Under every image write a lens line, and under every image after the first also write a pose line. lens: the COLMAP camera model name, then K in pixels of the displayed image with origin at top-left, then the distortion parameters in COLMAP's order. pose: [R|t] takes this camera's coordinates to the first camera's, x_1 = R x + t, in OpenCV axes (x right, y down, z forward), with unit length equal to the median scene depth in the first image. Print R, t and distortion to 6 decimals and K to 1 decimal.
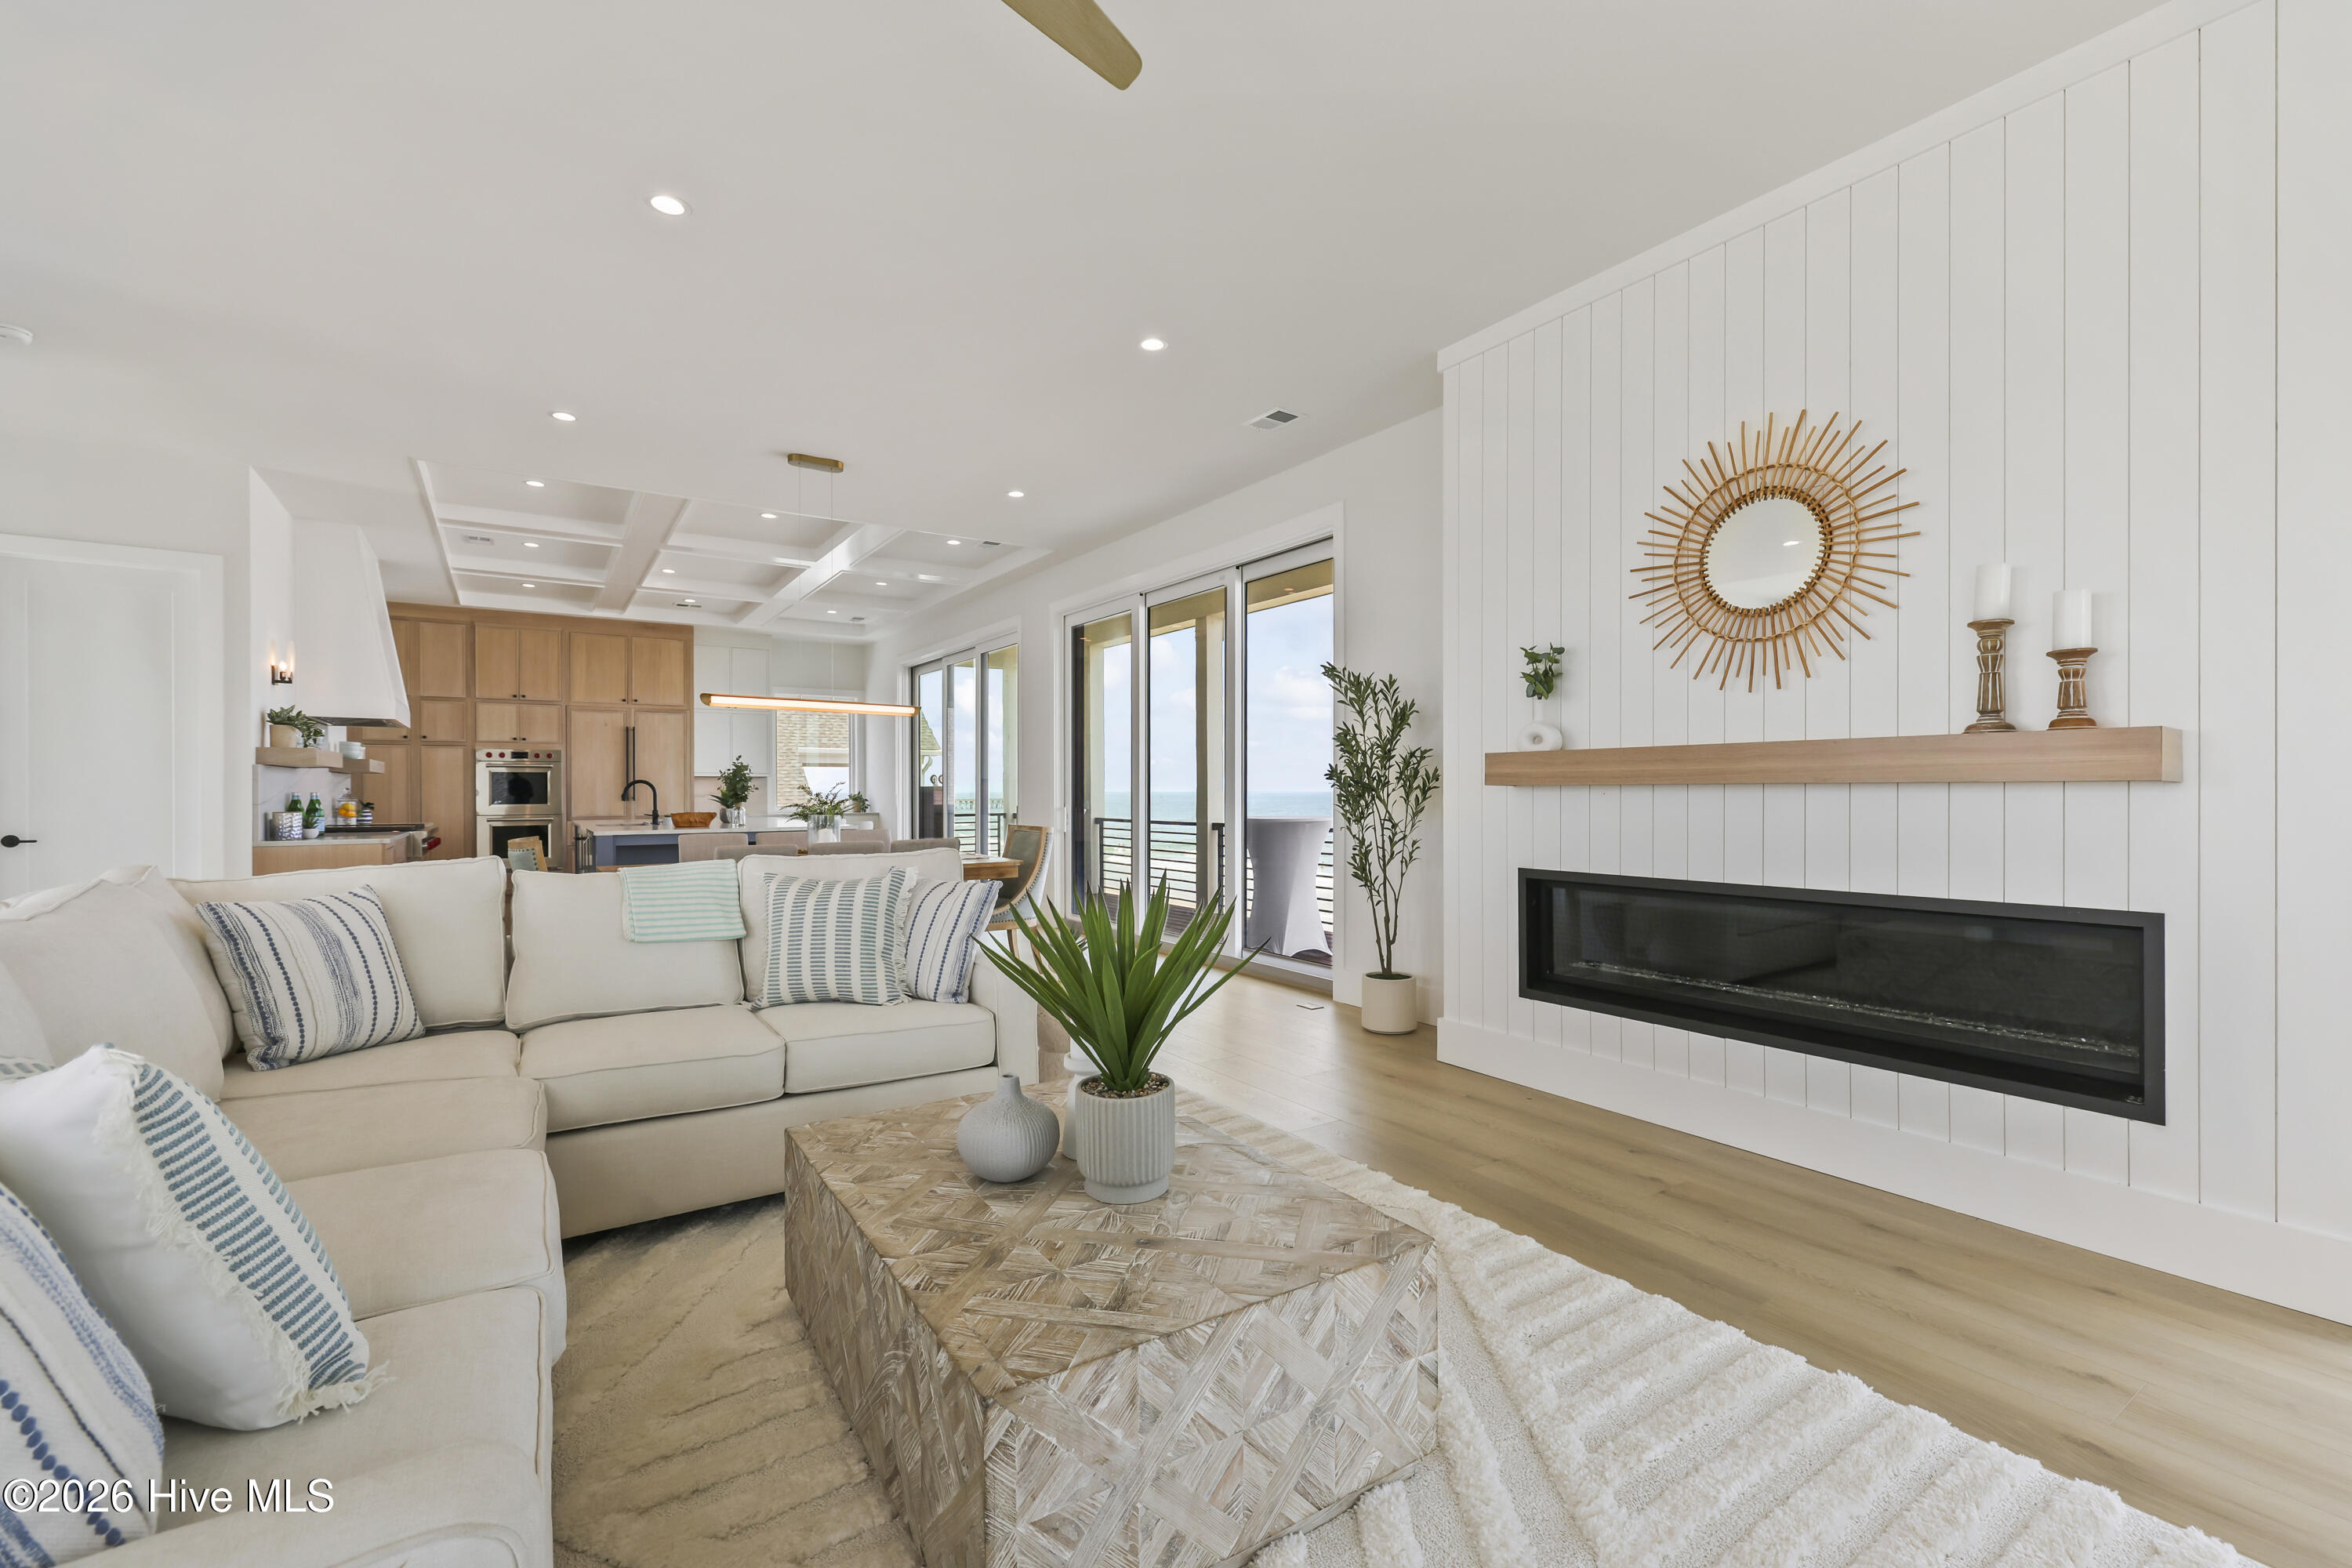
lens RADIAL K [[1003.3, 0, 1197.5], [0, 1003.3, 789.4], [0, 0, 1]] dist [-0.003371, 0.002052]
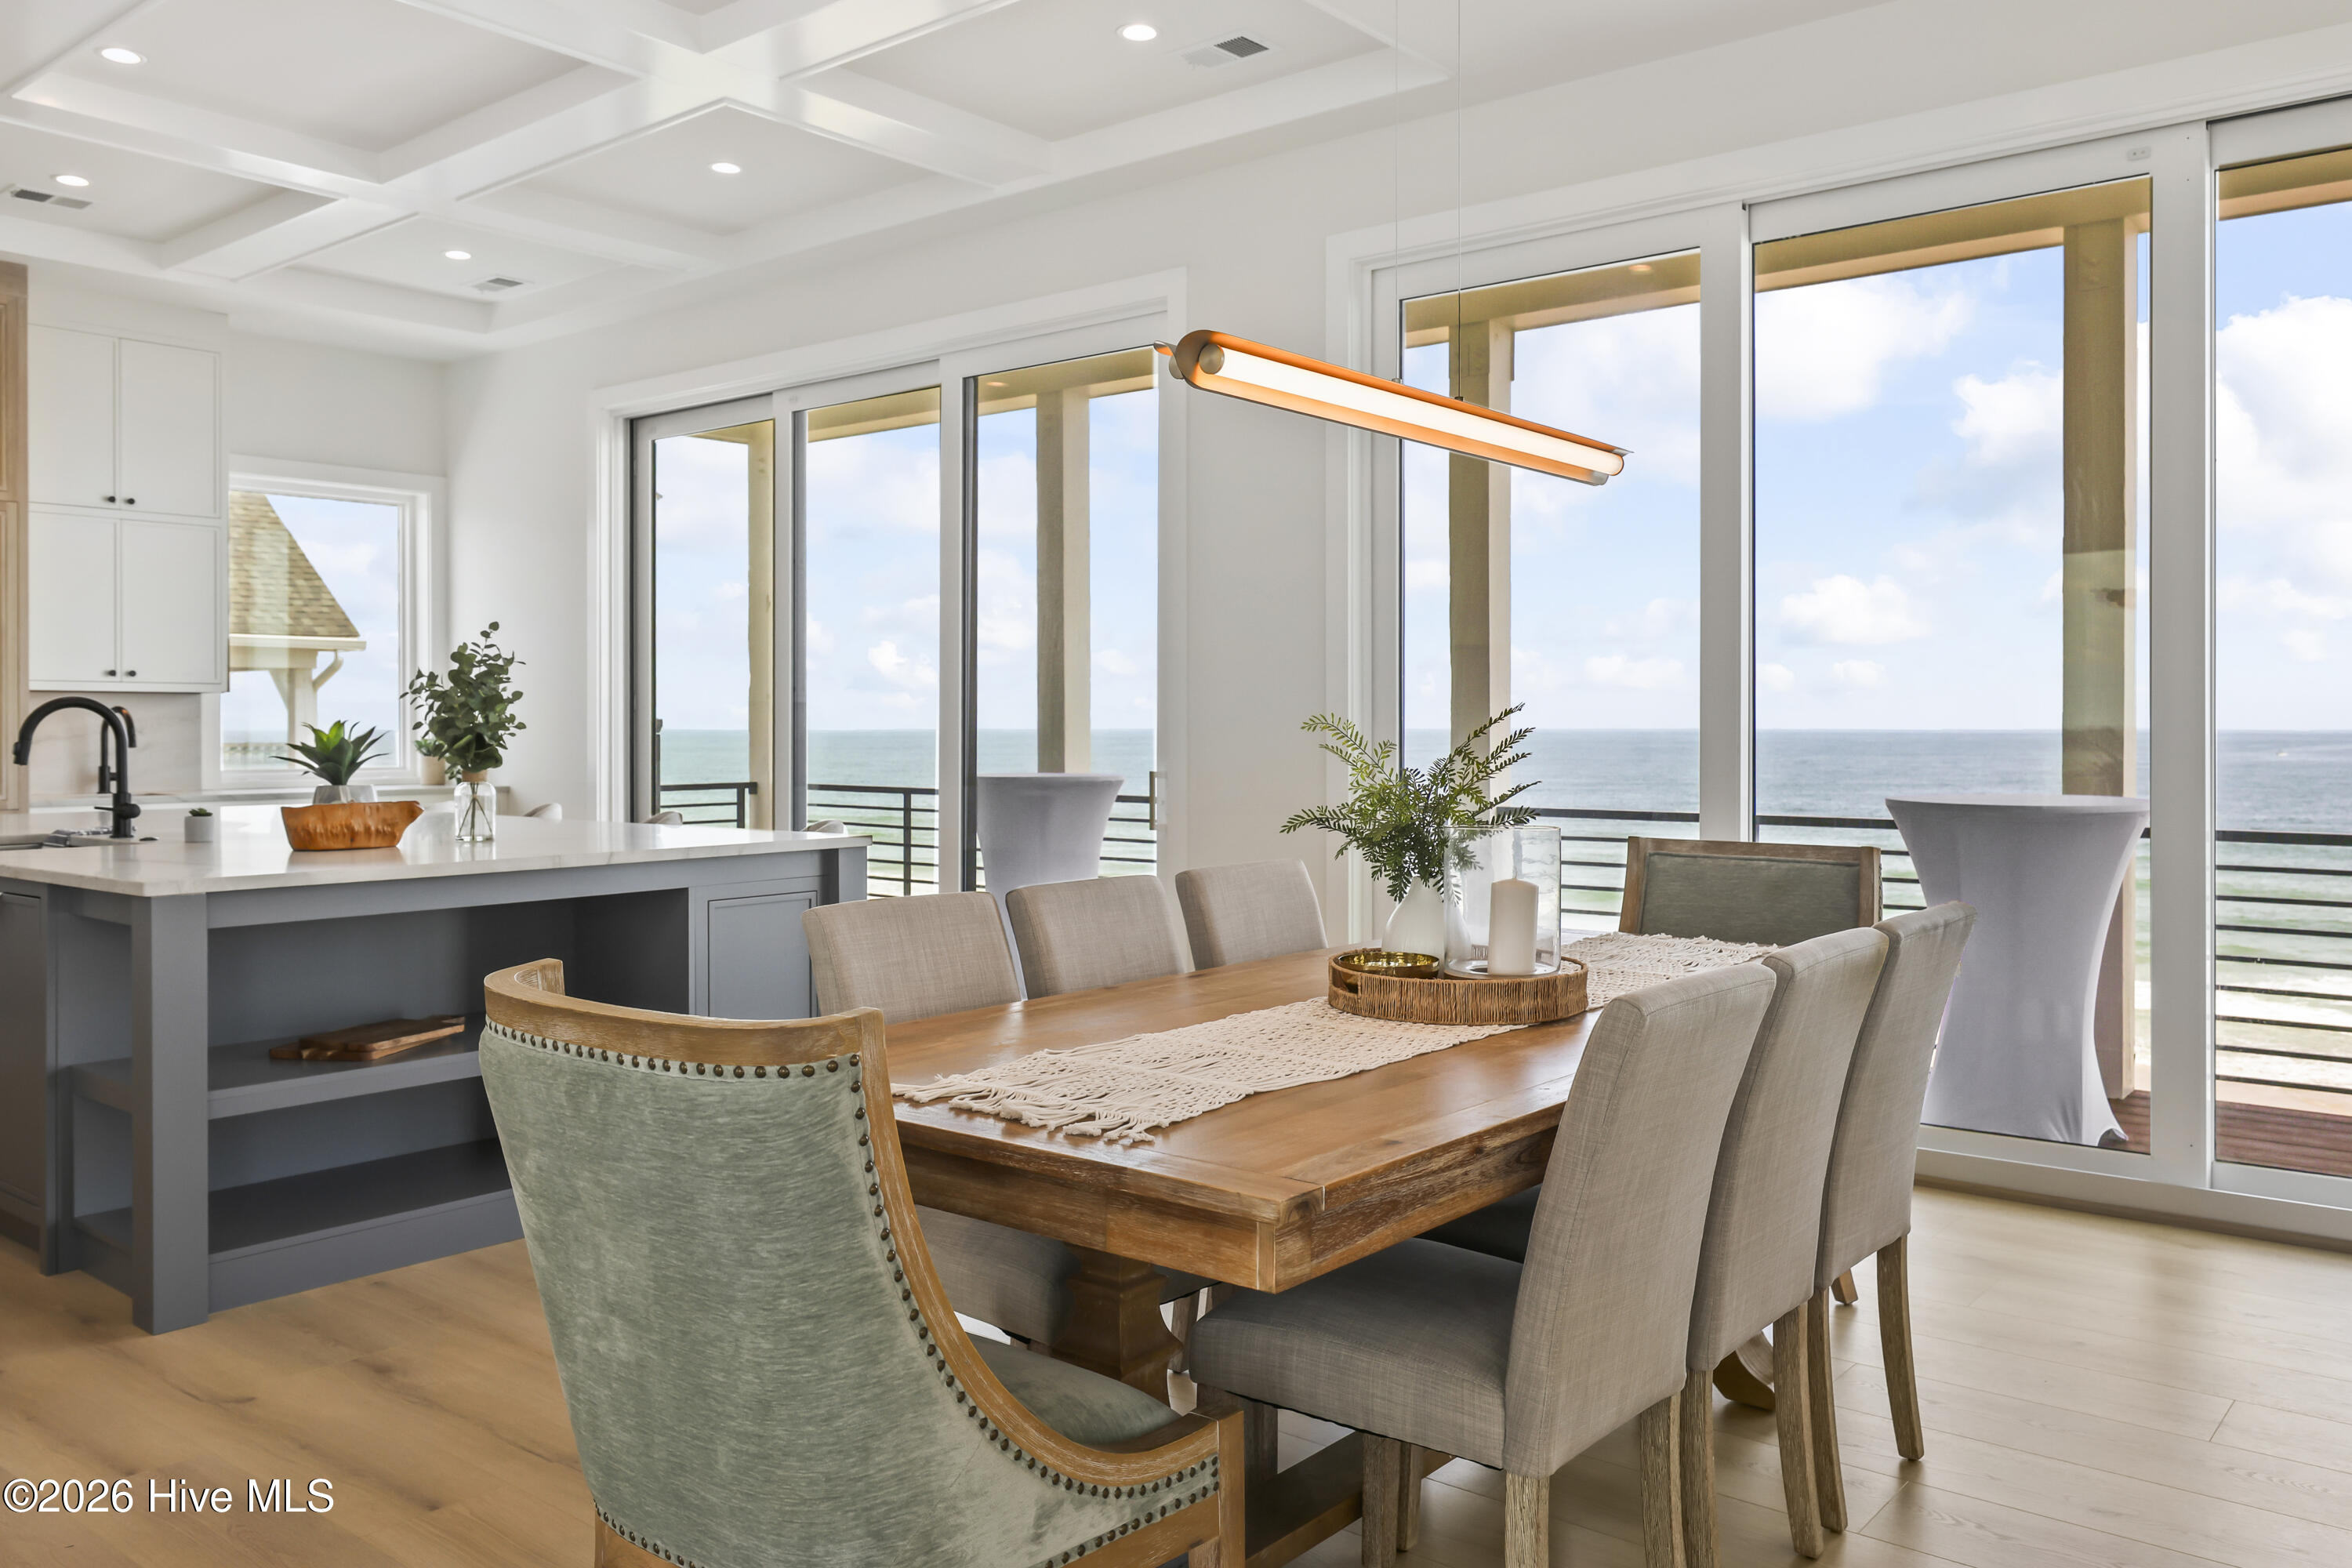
lens RADIAL K [[1794.0, 0, 1219.3], [0, 1794.0, 734.4], [0, 0, 1]] dist [0.013741, -0.014046]
pose [[0.956866, -0.000848, 0.290528, -0.316501], [-0.000946, 0.999981, 0.006036, -0.001329], [-0.290528, -0.006050, 0.956847, 0.298728]]
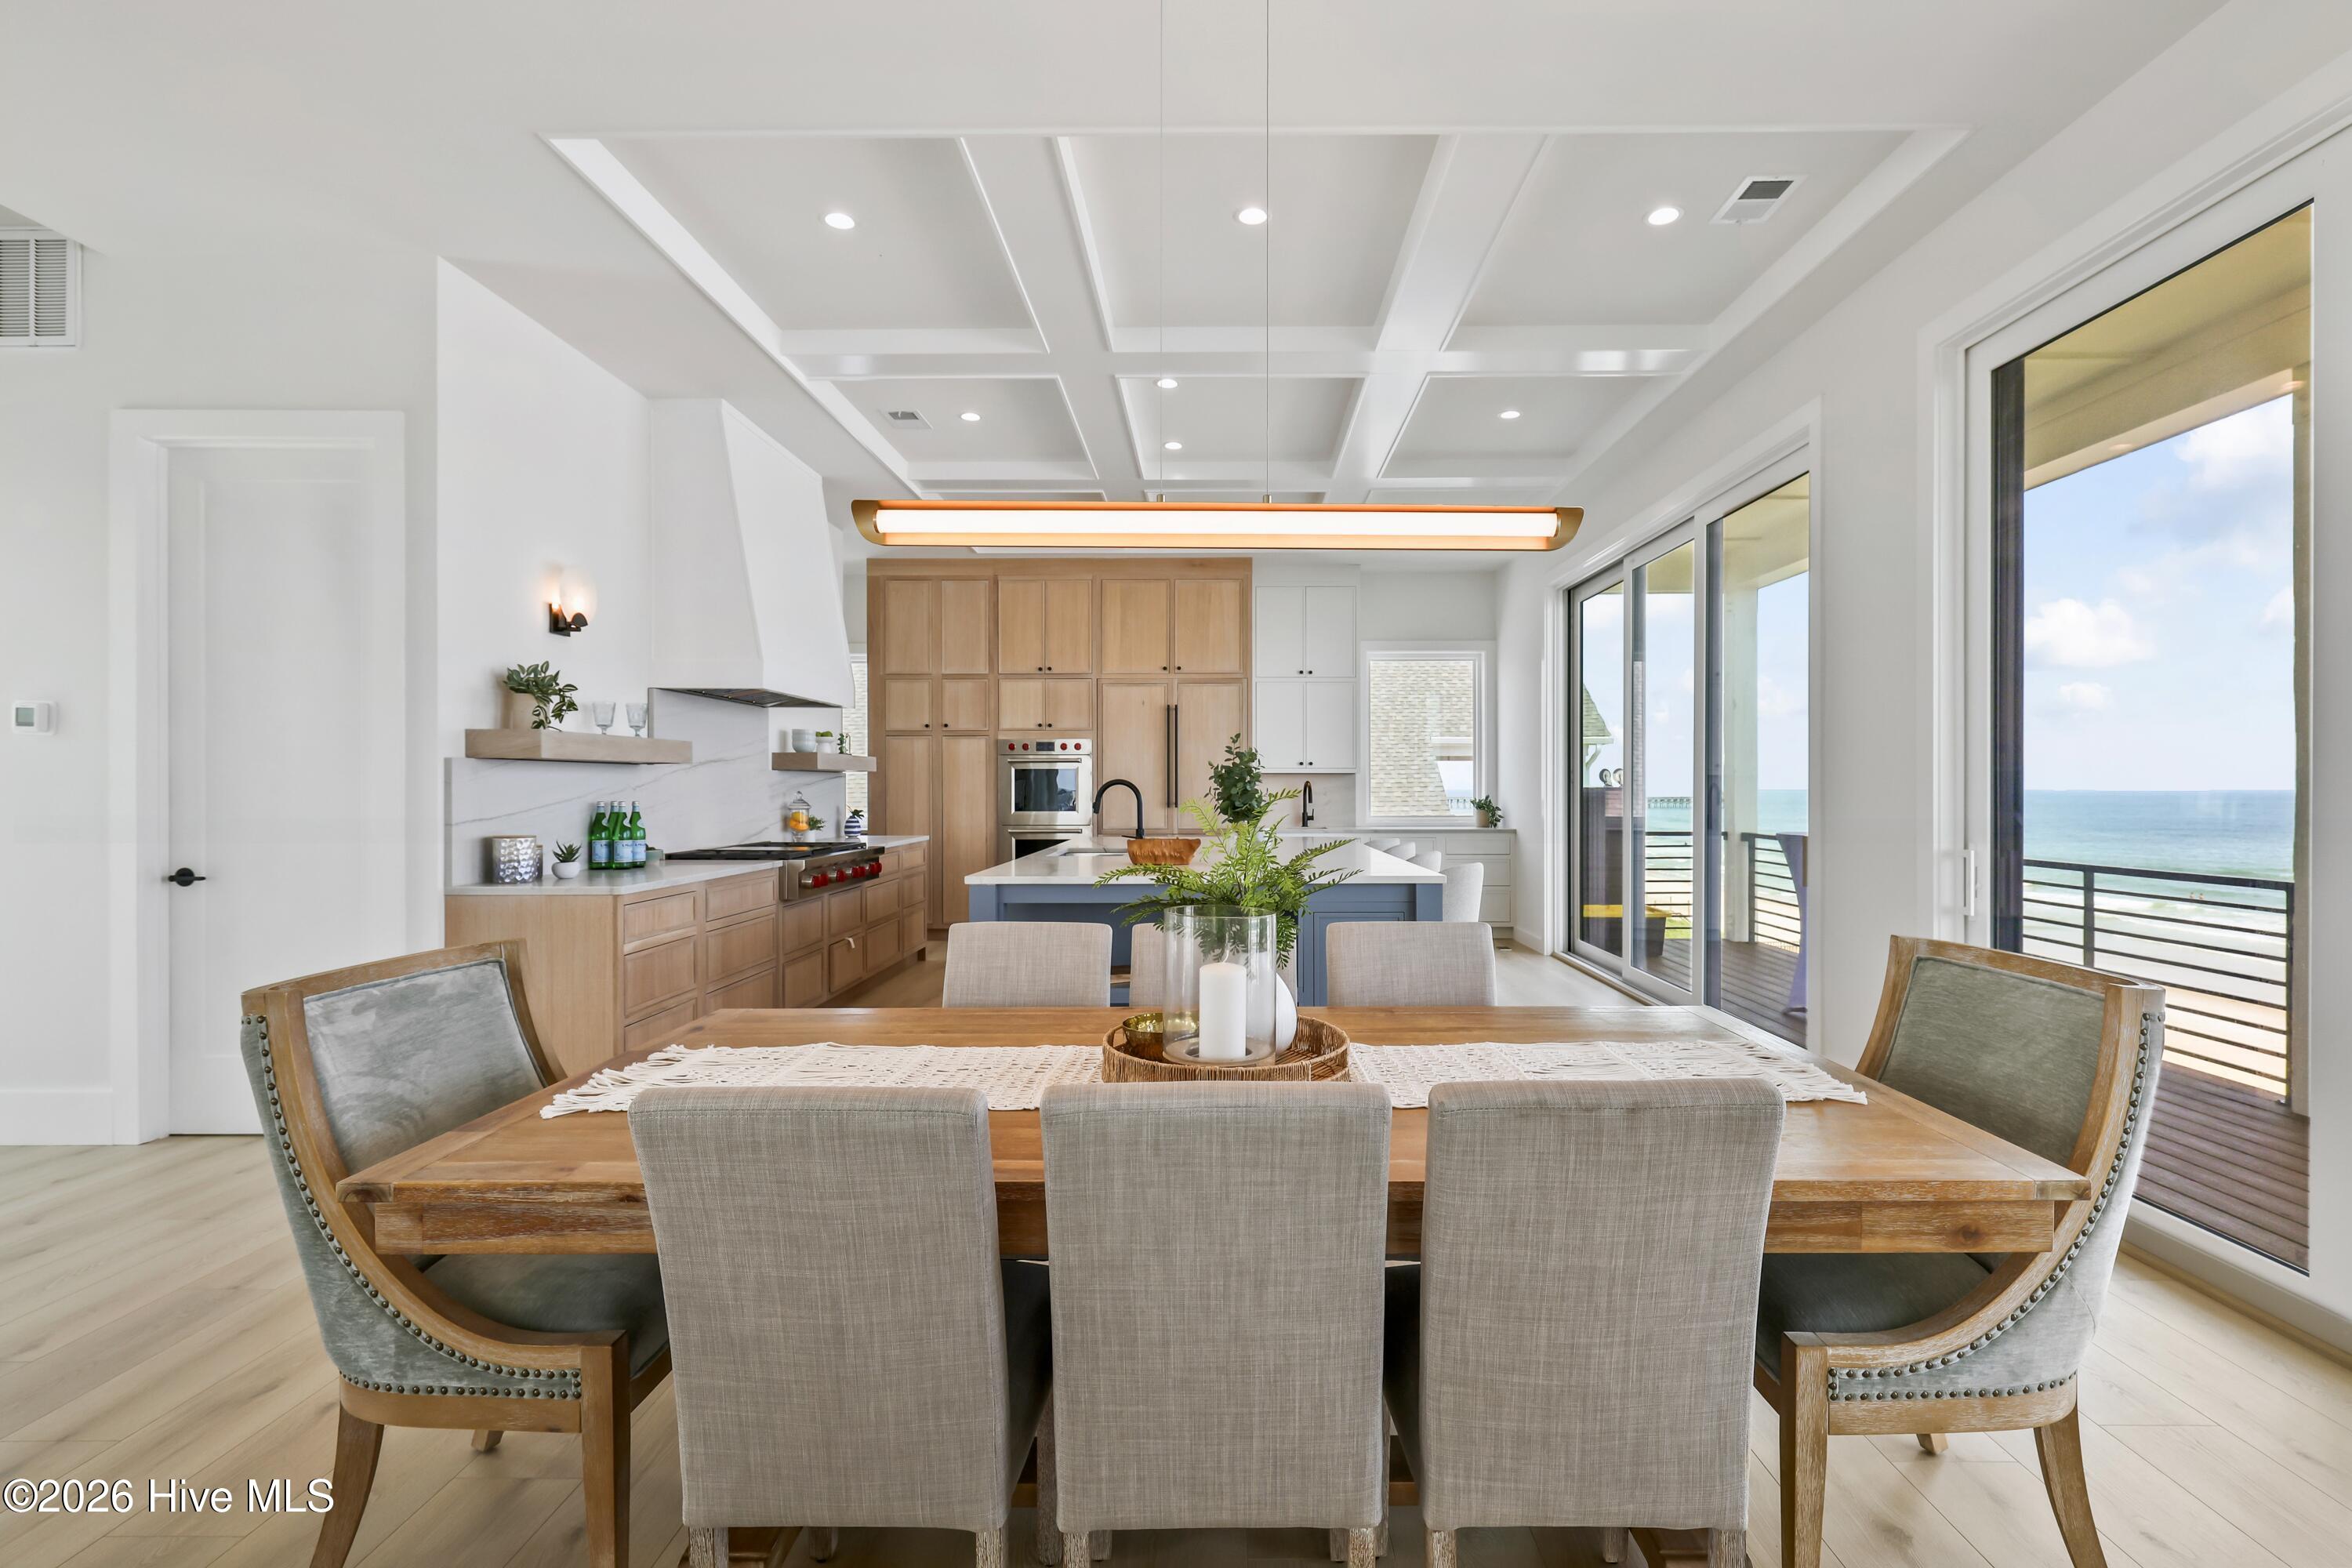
lens RADIAL K [[1079.5, 0, 1212.3], [0, 1079.5, 797.1], [0, 0, 1]] dist [0.003763, -0.000423]
pose [[0.824849, 0.007210, -0.565307, -0.111073], [-0.001408, 0.999942, 0.010700, -0.004928], [0.565352, -0.008030, 0.824811, 0.404247]]
